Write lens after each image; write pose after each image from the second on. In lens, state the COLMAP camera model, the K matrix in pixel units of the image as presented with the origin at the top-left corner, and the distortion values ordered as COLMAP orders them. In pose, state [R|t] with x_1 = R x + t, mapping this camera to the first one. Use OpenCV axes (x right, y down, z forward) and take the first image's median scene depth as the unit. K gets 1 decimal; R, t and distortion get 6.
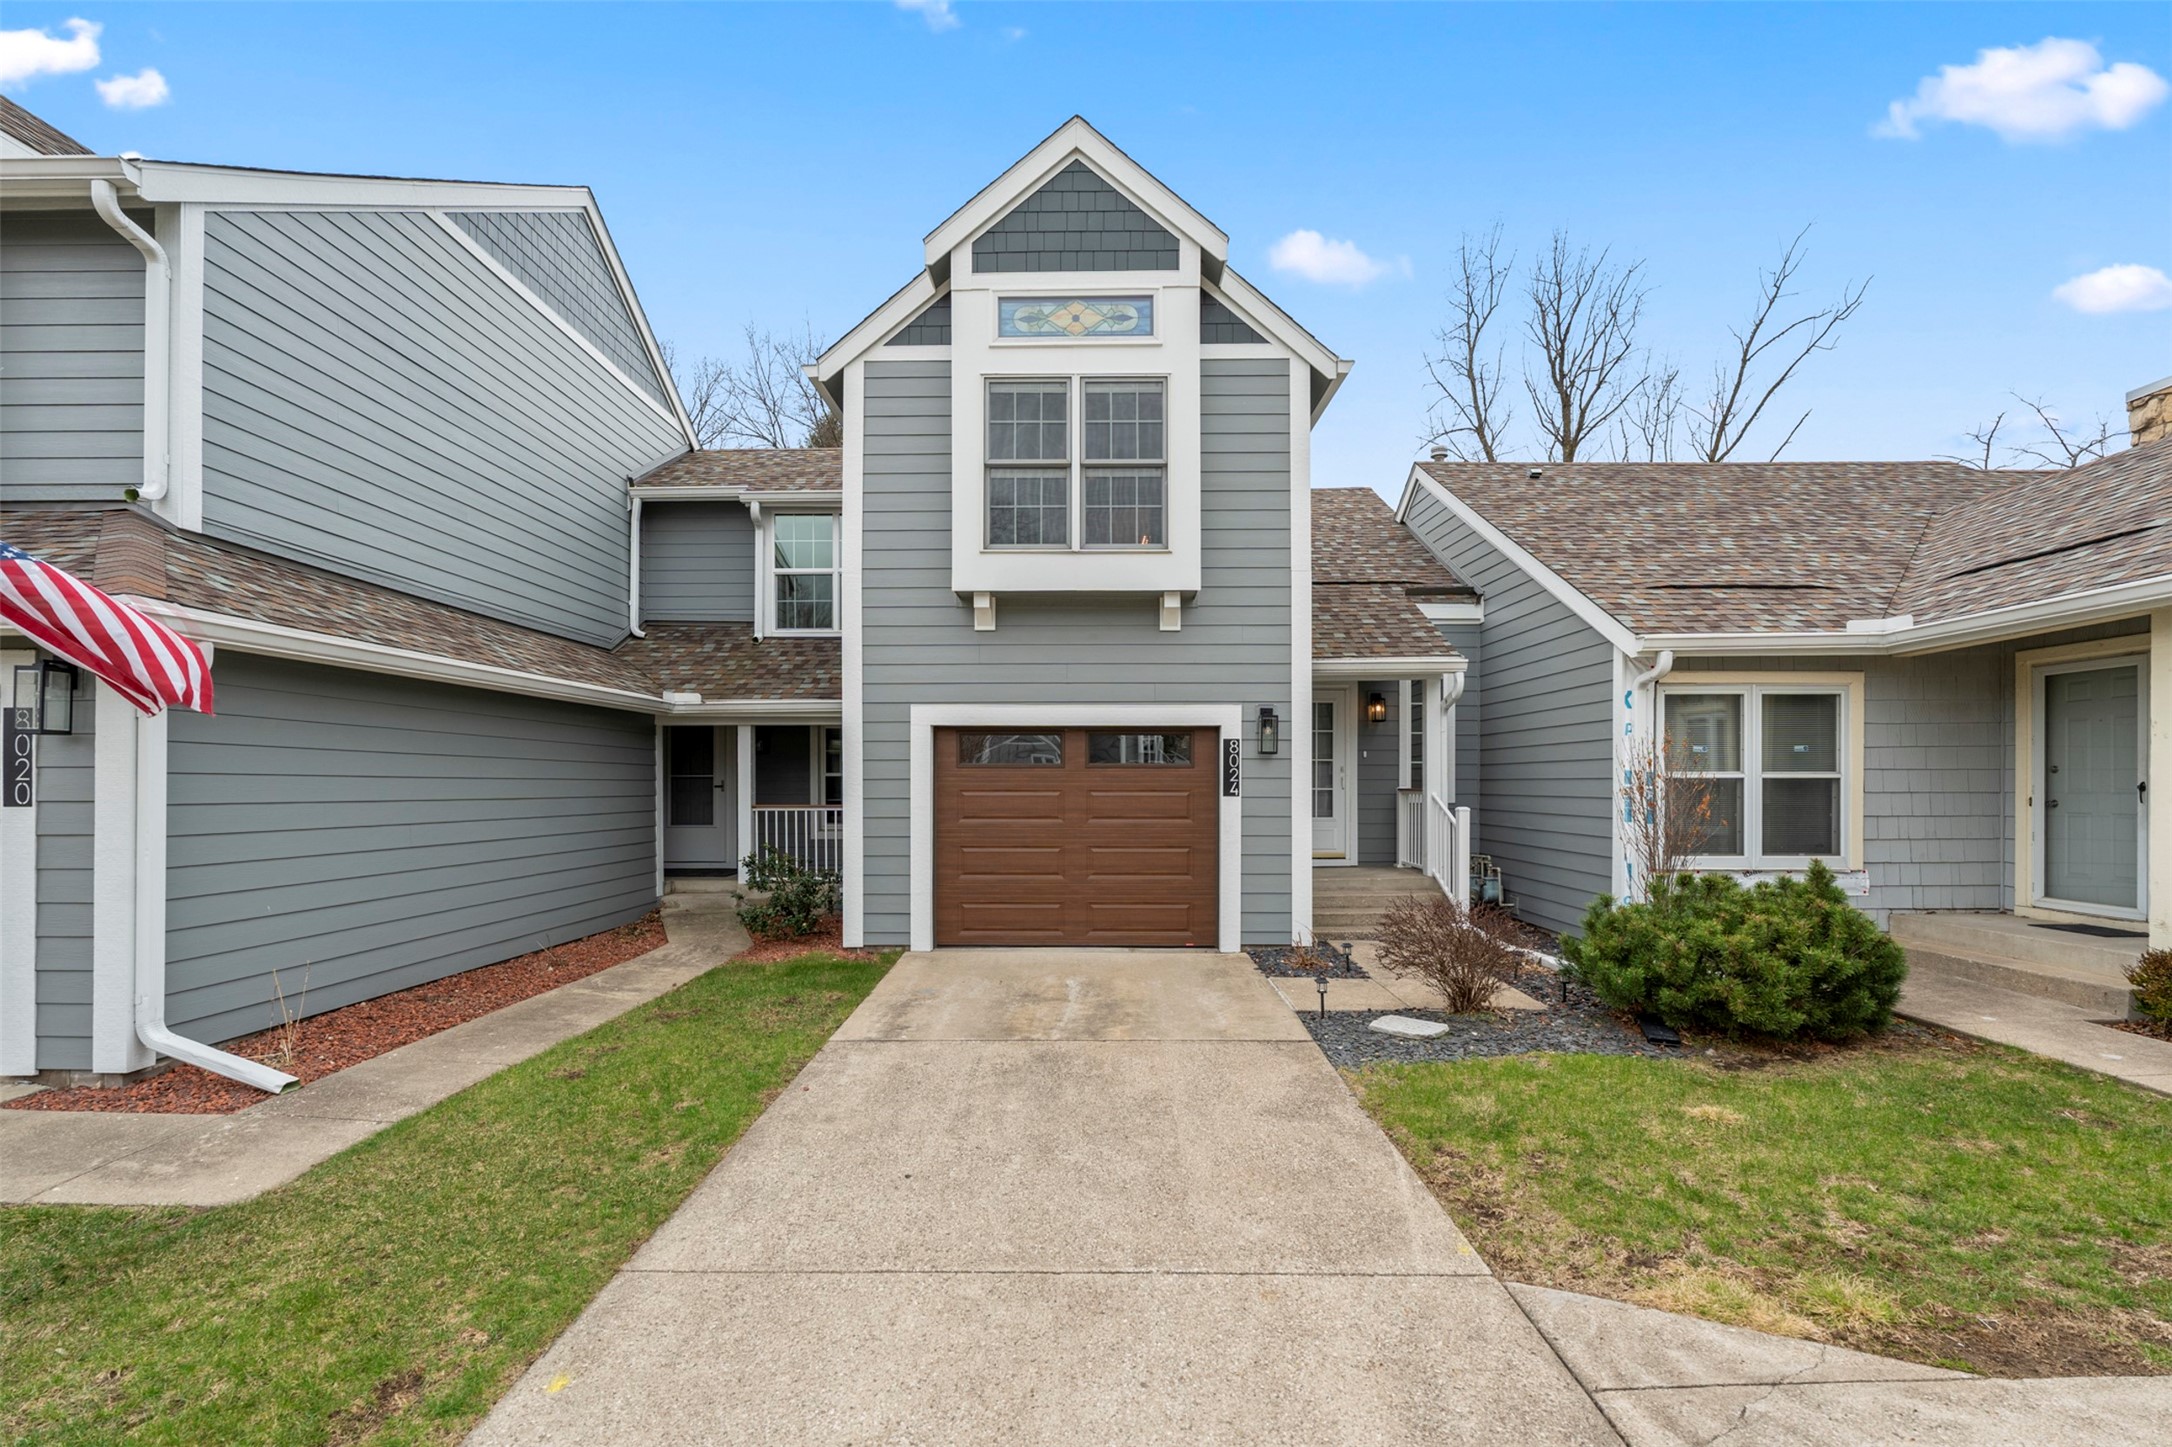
lens RADIAL K [[979.4, 0, 1093.2], [0, 979.4, 780.0], [0, 0, 1]] dist [0.001294, 0.001272]
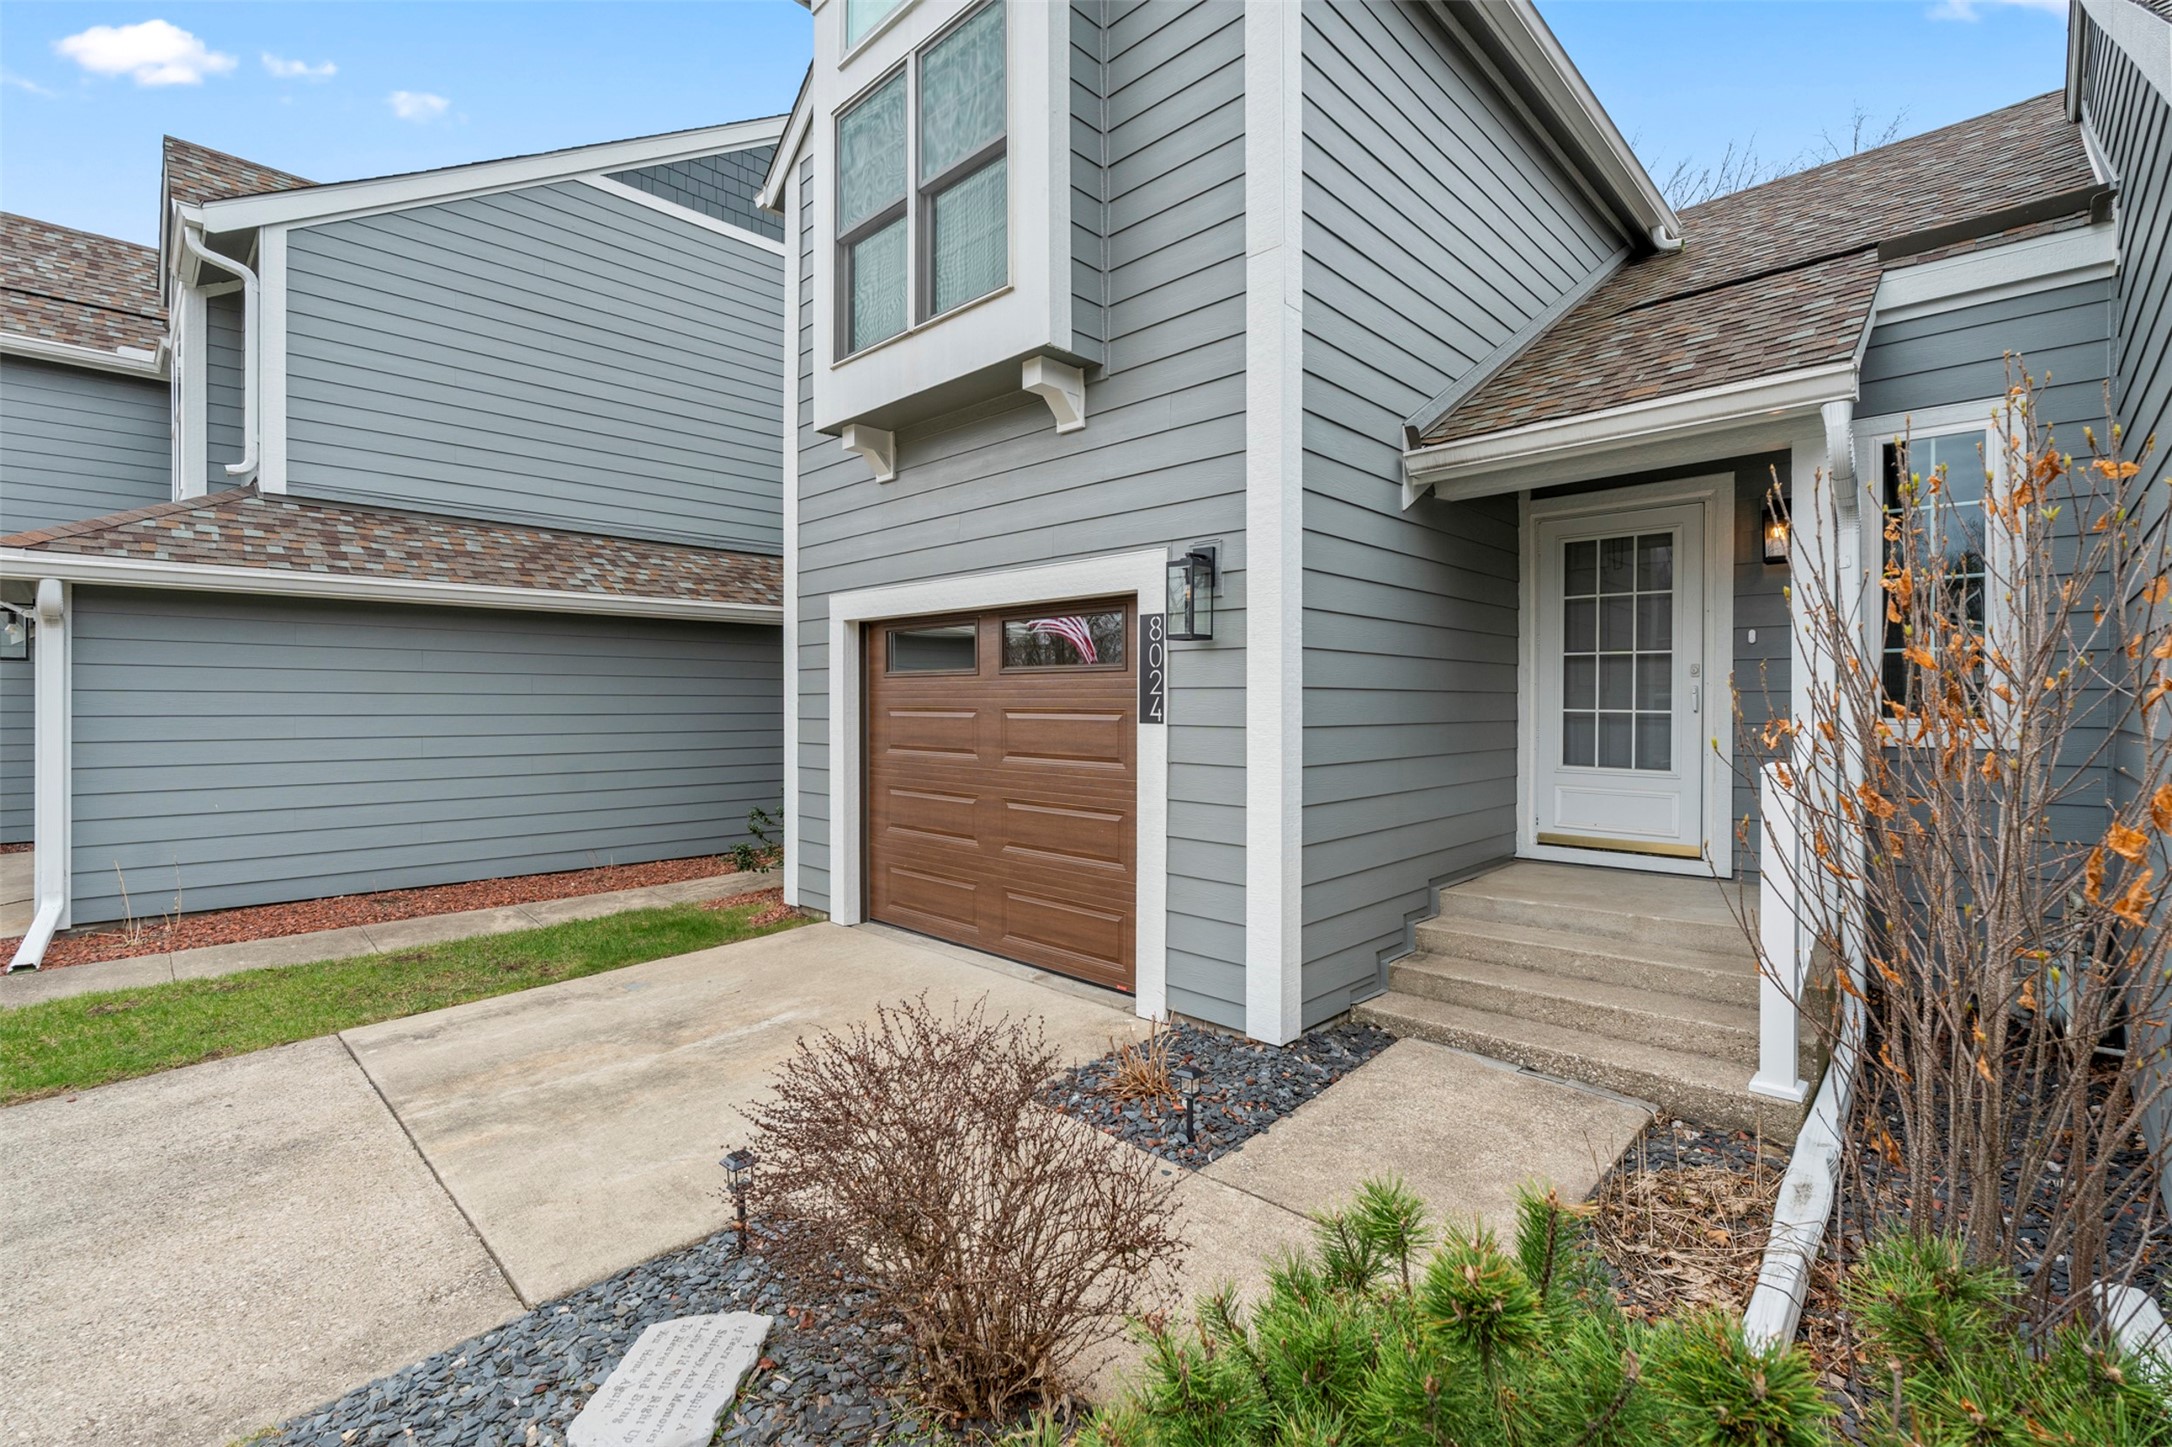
lens RADIAL K [[953.9, 0, 1087.5], [0, 953.9, 717.7], [0, 0, 1]] dist [-0.003592, -0.000082]
pose [[0.728281, 0.011661, -0.685180, 0.466811], [0.000618, 0.999844, 0.017672, 0.004424], [0.685279, -0.013294, 0.728160, 0.603366]]
